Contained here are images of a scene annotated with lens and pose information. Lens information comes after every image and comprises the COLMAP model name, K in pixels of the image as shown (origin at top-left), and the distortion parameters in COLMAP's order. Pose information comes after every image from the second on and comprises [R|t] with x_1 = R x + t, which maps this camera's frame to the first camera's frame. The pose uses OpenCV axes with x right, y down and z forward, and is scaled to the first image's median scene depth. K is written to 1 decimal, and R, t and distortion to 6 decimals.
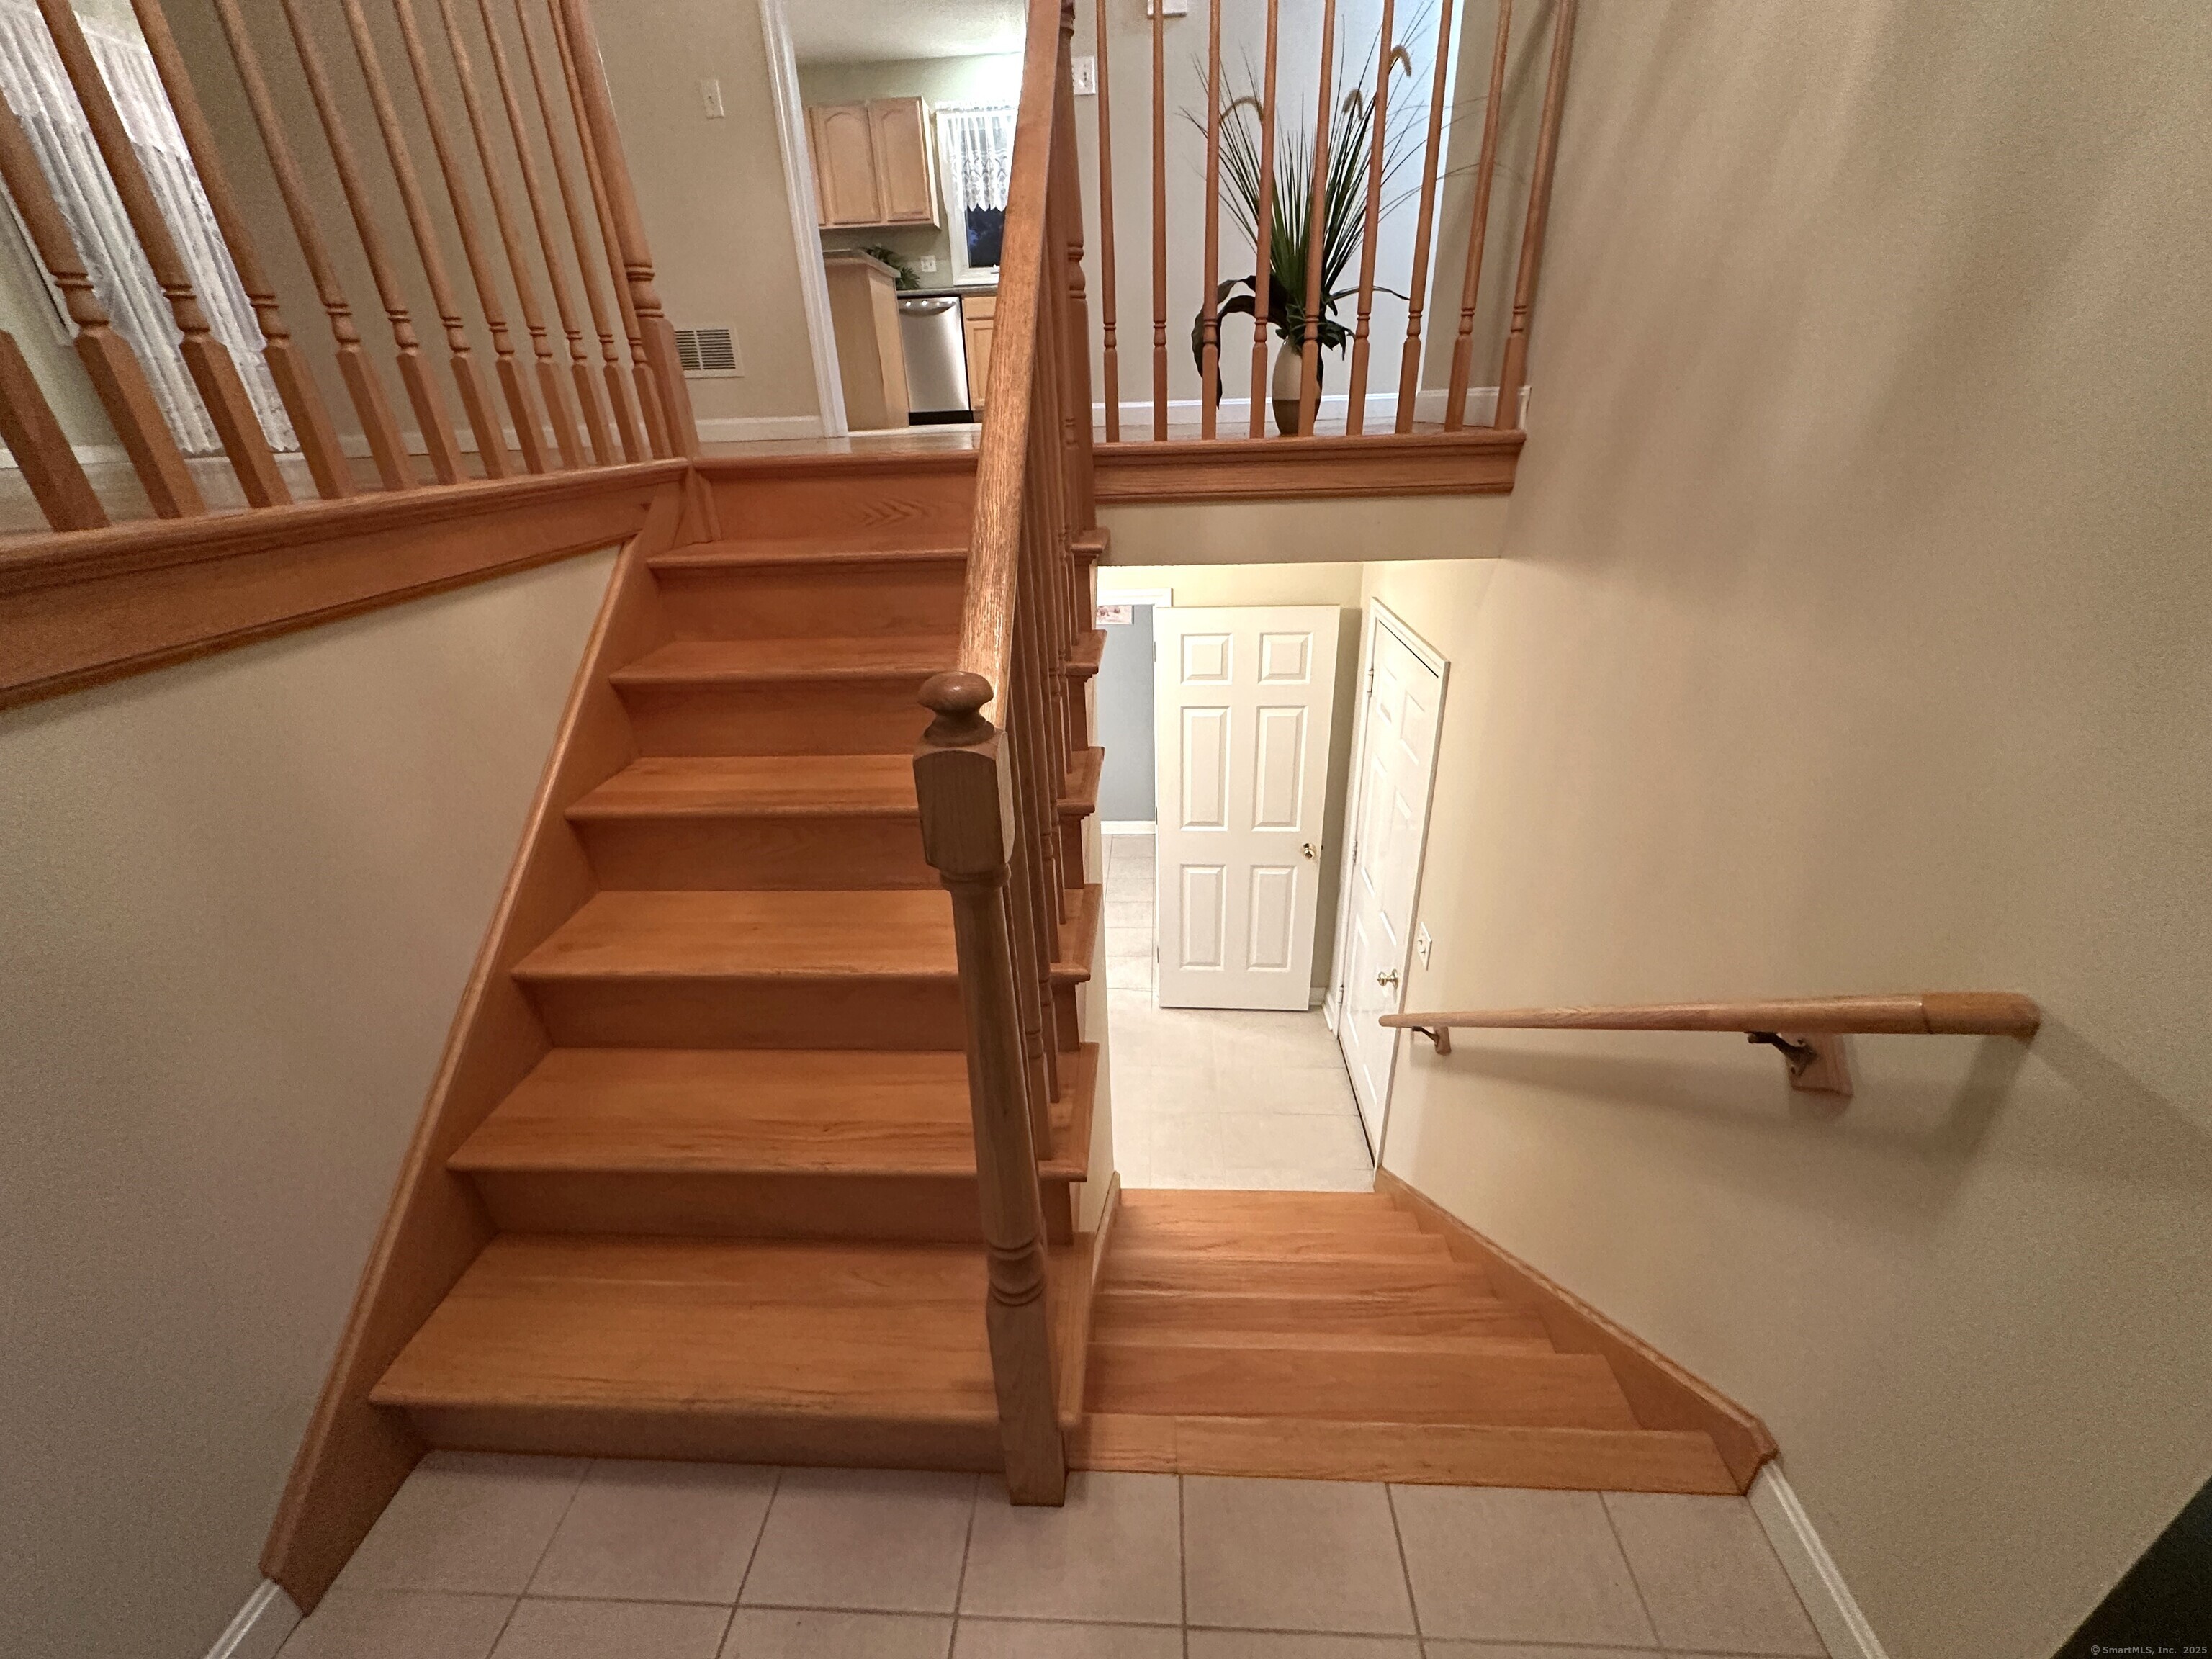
lens RADIAL K [[882.7, 0, 1107.5], [0, 882.7, 824.5], [0, 0, 1]] dist [-0.000833, -0.000431]
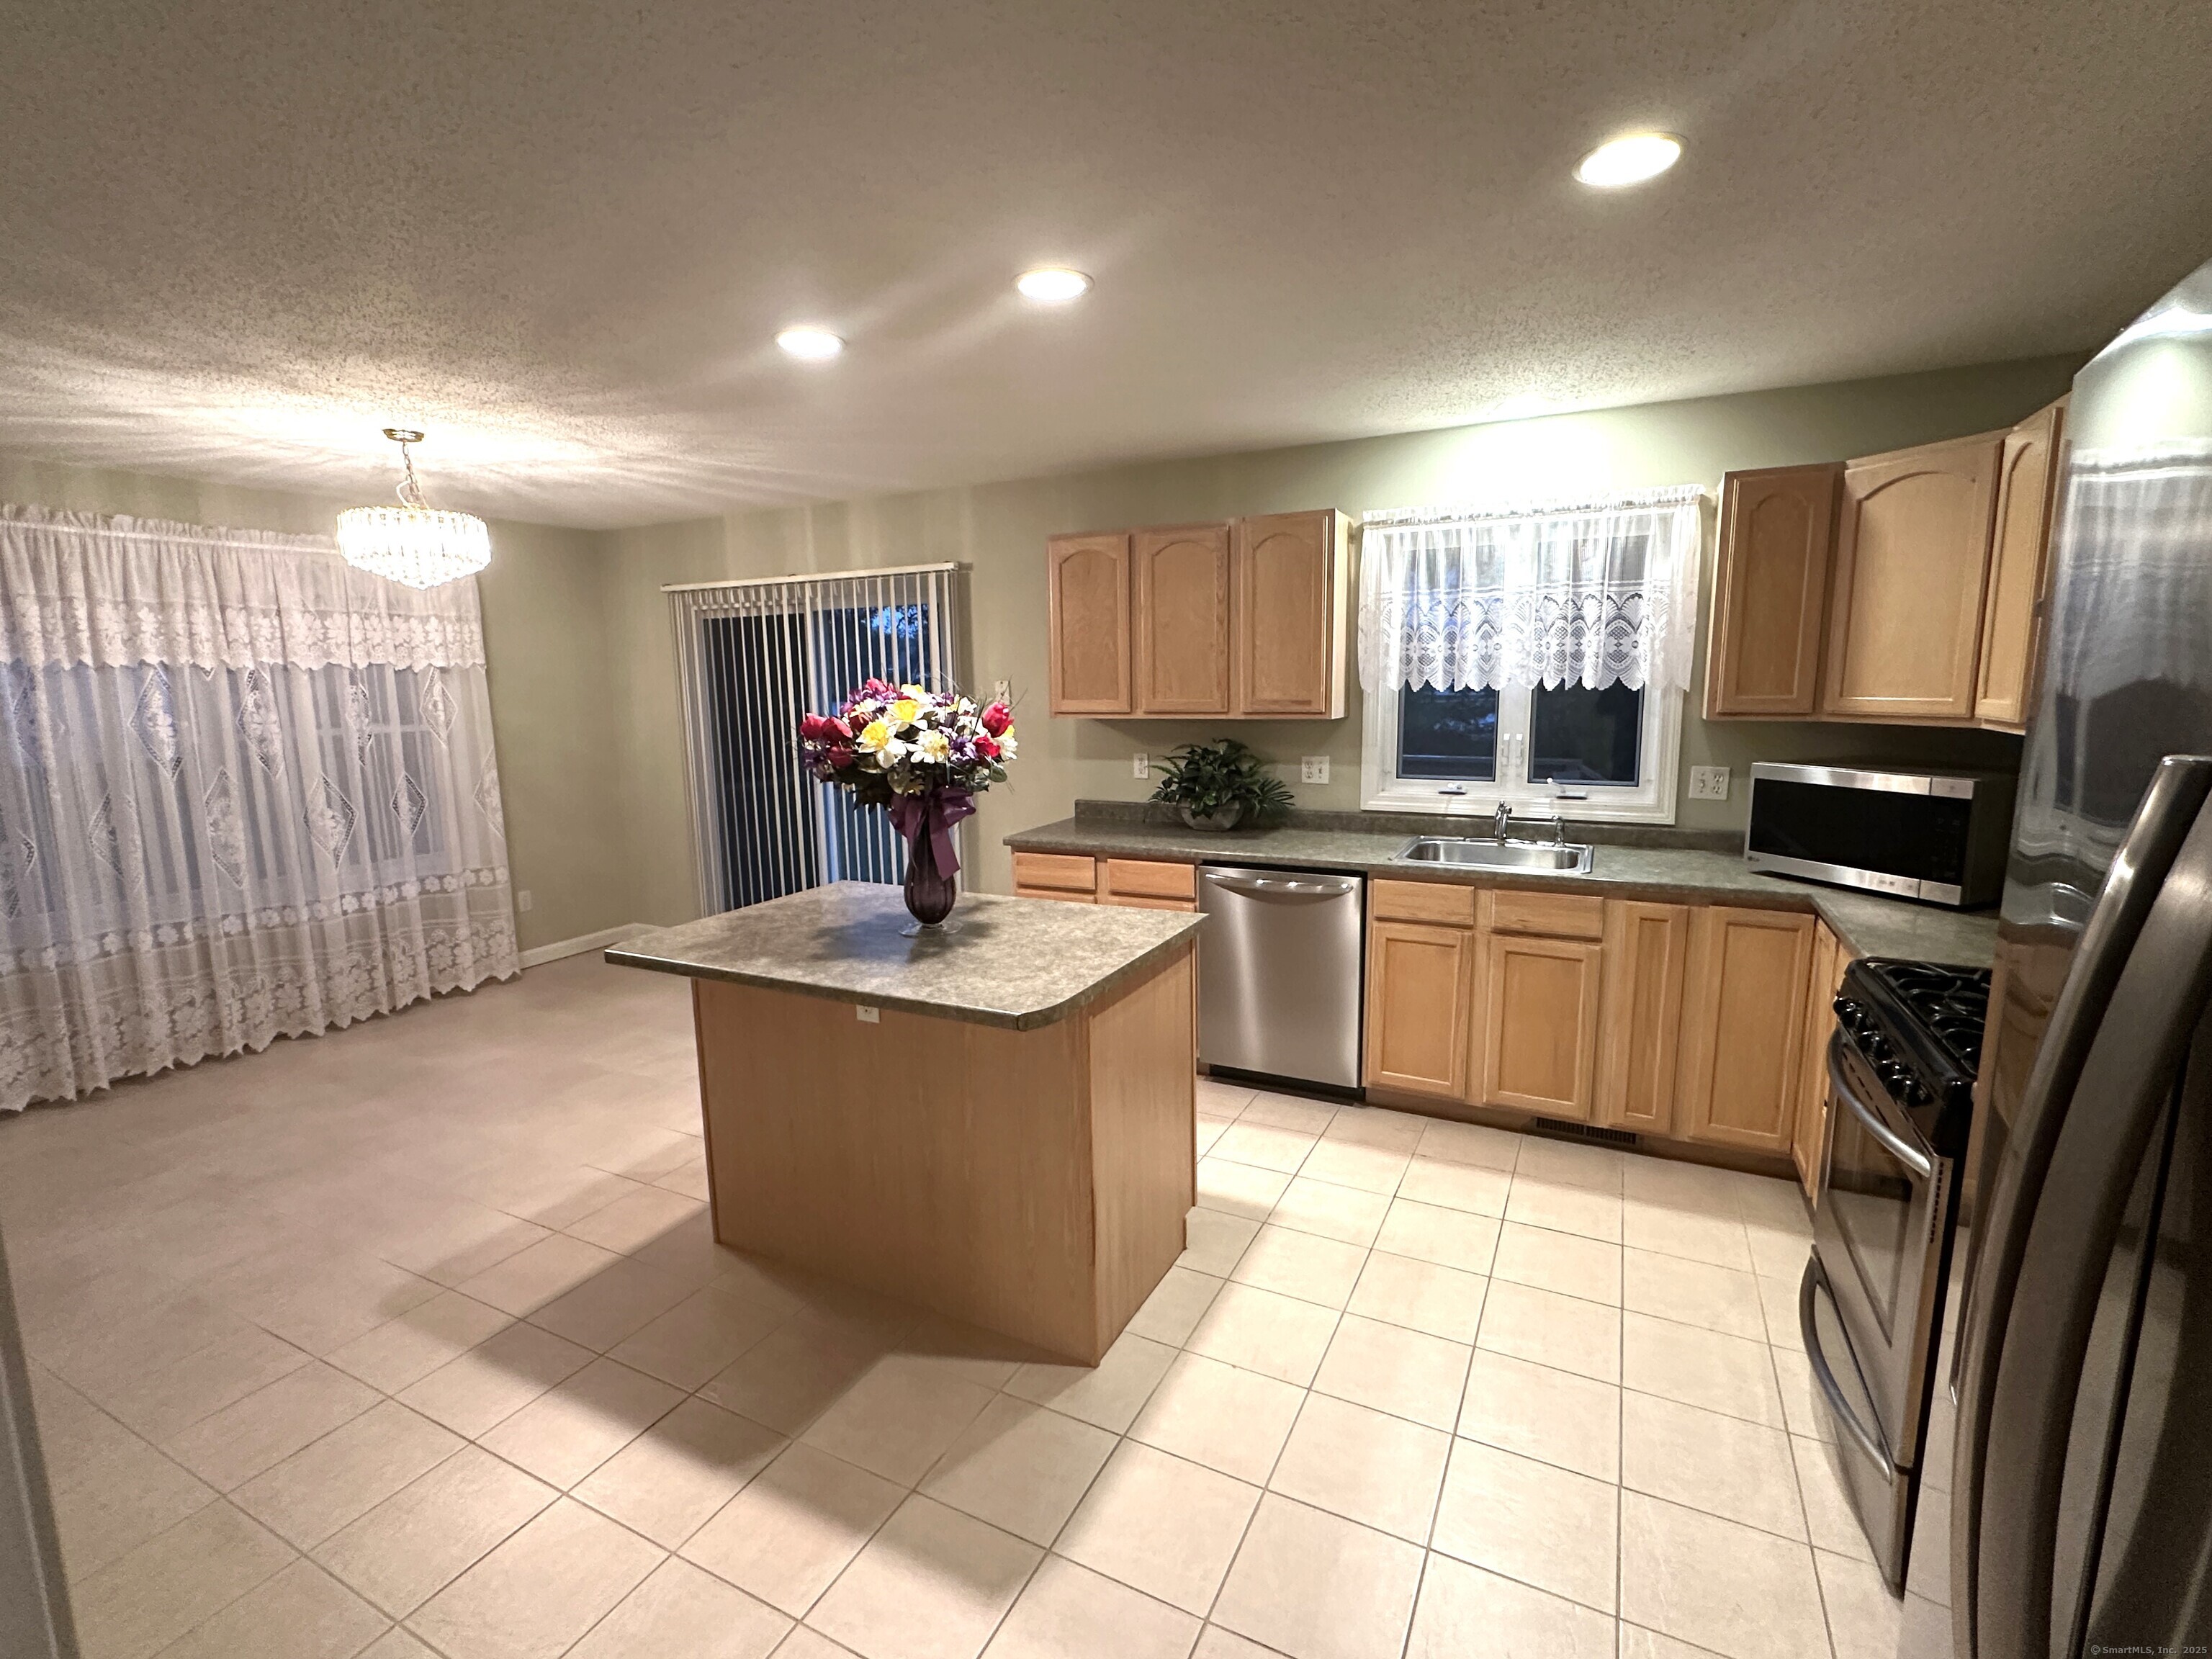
lens RADIAL K [[1015.3, 0, 1100.3], [0, 1015.3, 839.1], [0, 0, 1]] dist [0.000631, 0.000011]
pose [[0.911399, 0.082134, -0.403243, -0.261710], [-0.186745, 0.955726, -0.227409, -1.528453], [0.366712, 0.282564, 0.886386, 1.534494]]
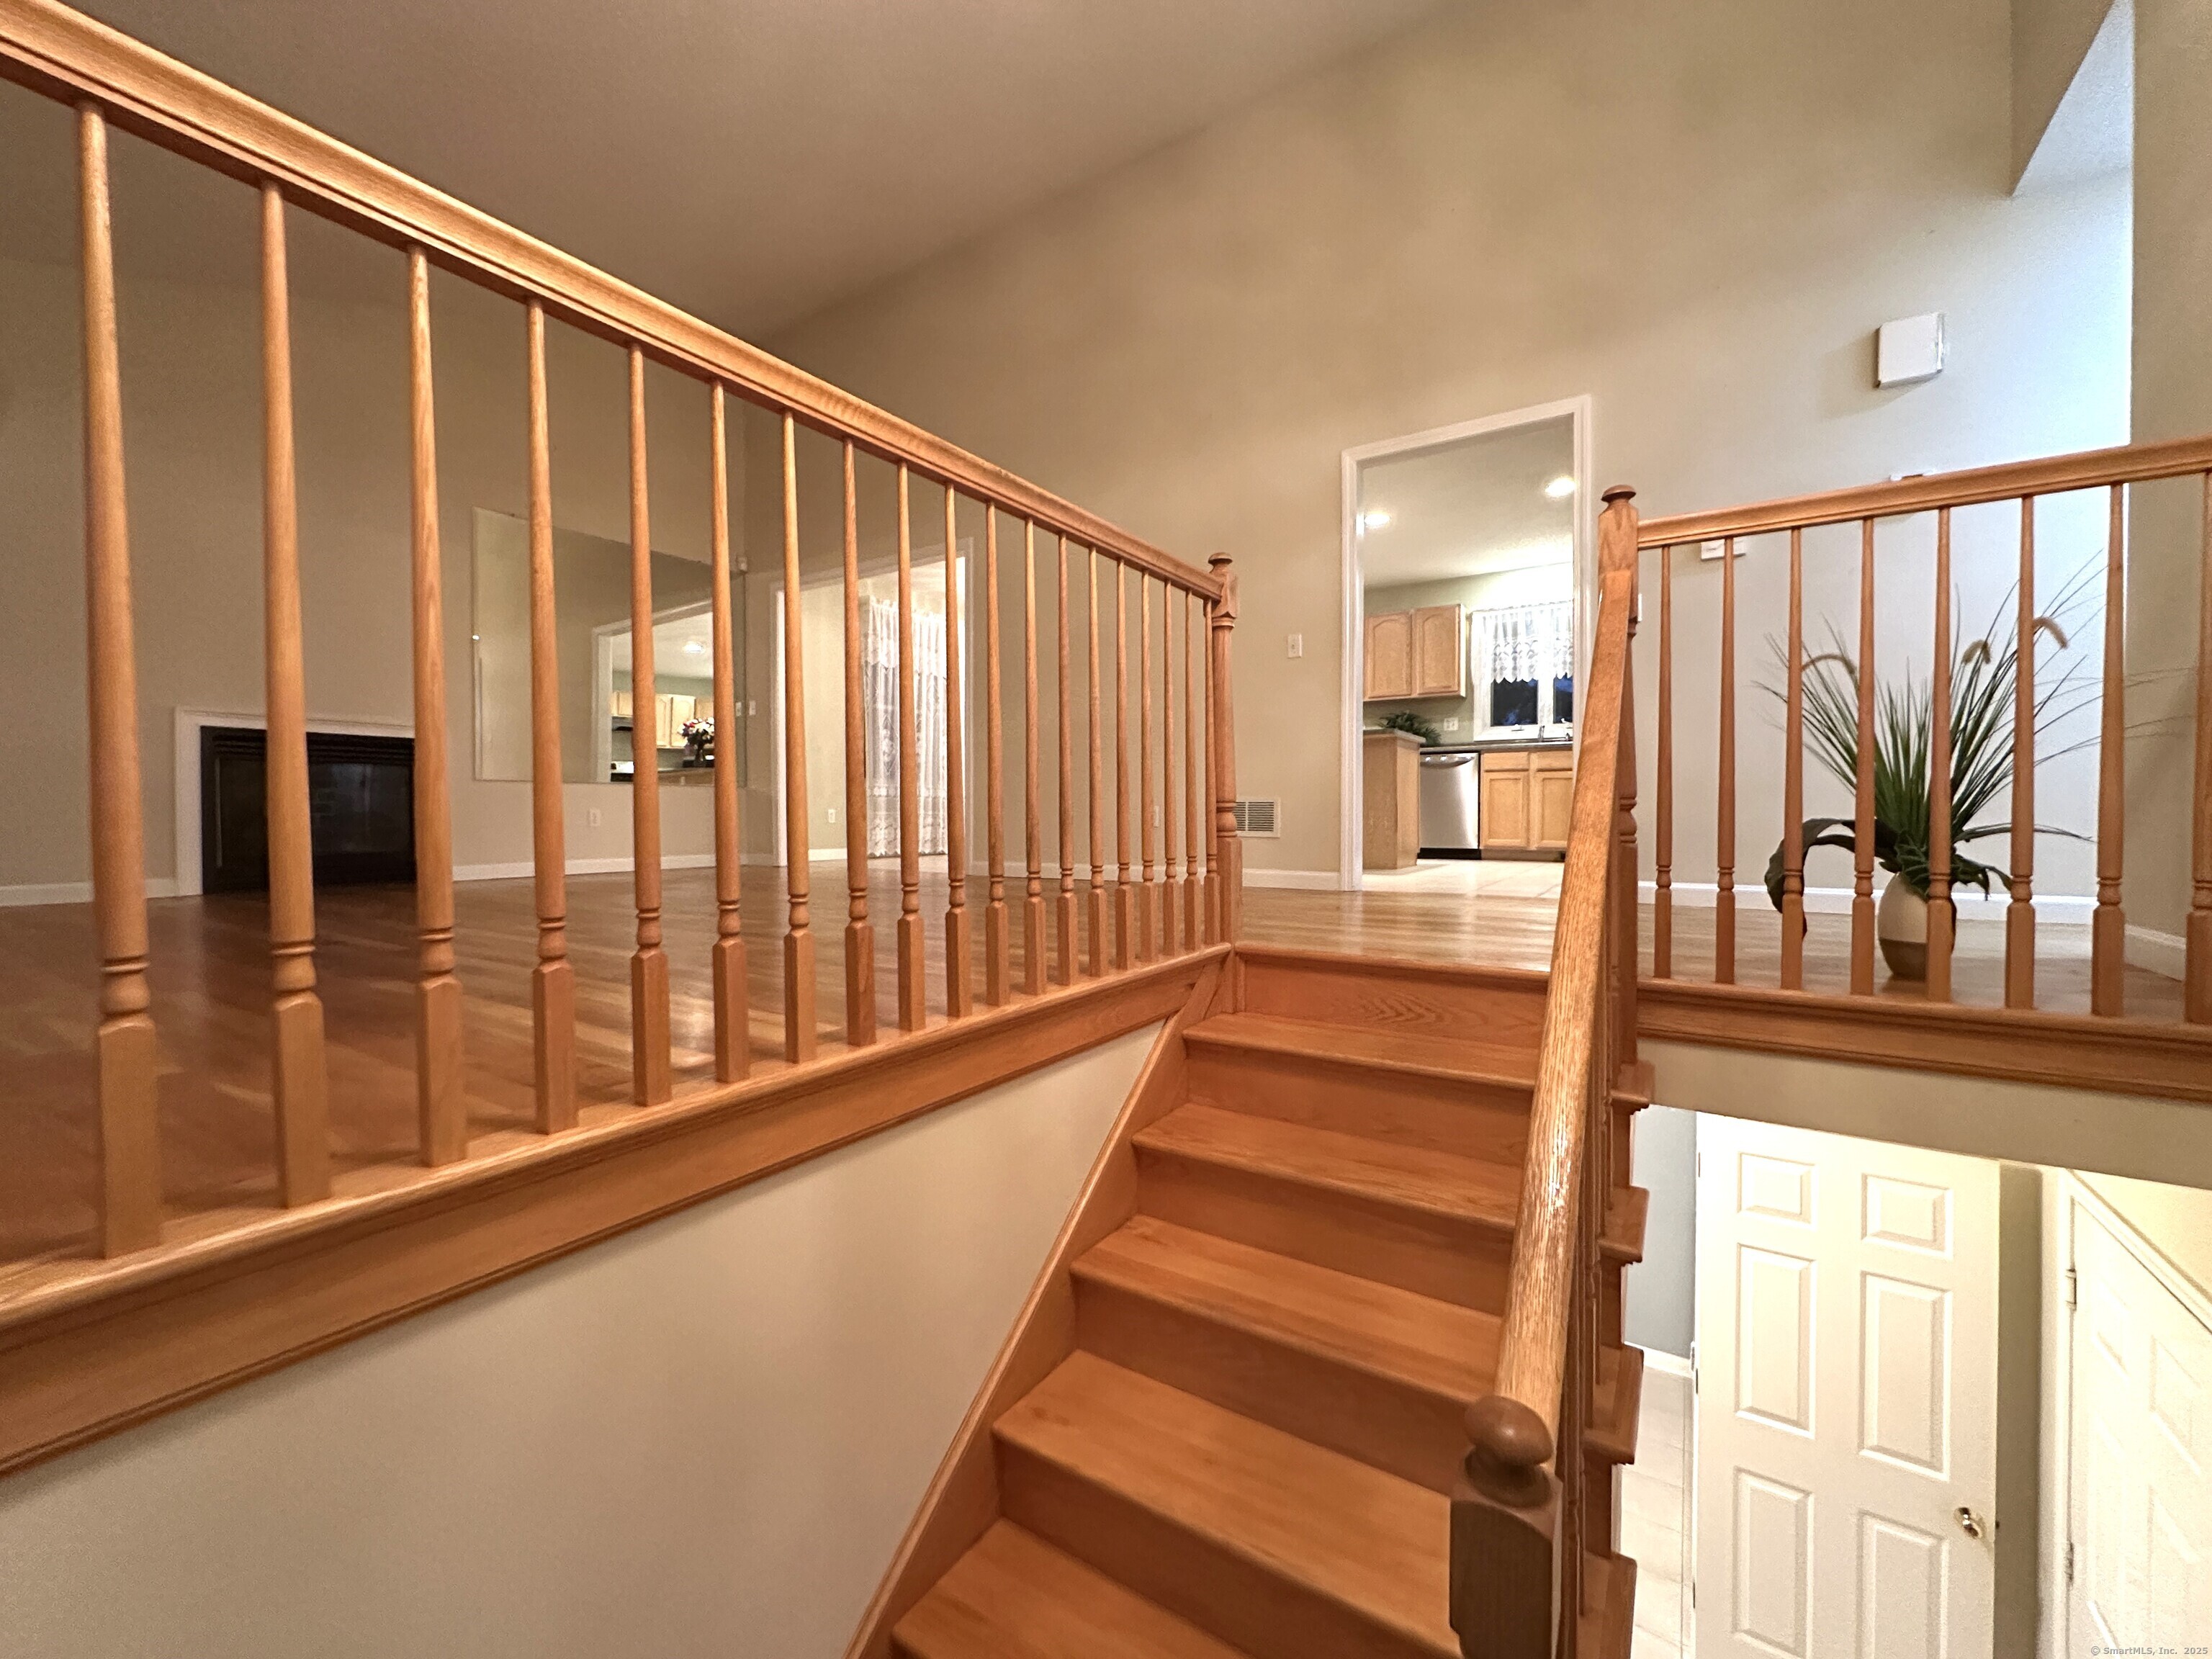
lens RADIAL K [[888.6, 0, 1107.0], [0, 888.6, 830.7], [0, 0, 1]] dist [-0.000389, -0.000359]
pose [[0.863521, 0.040849, -0.502656, -0.035681], [-0.240973, 0.908990, -0.340101, -0.114953], [0.443017, 0.414811, 0.794775, -0.065050]]
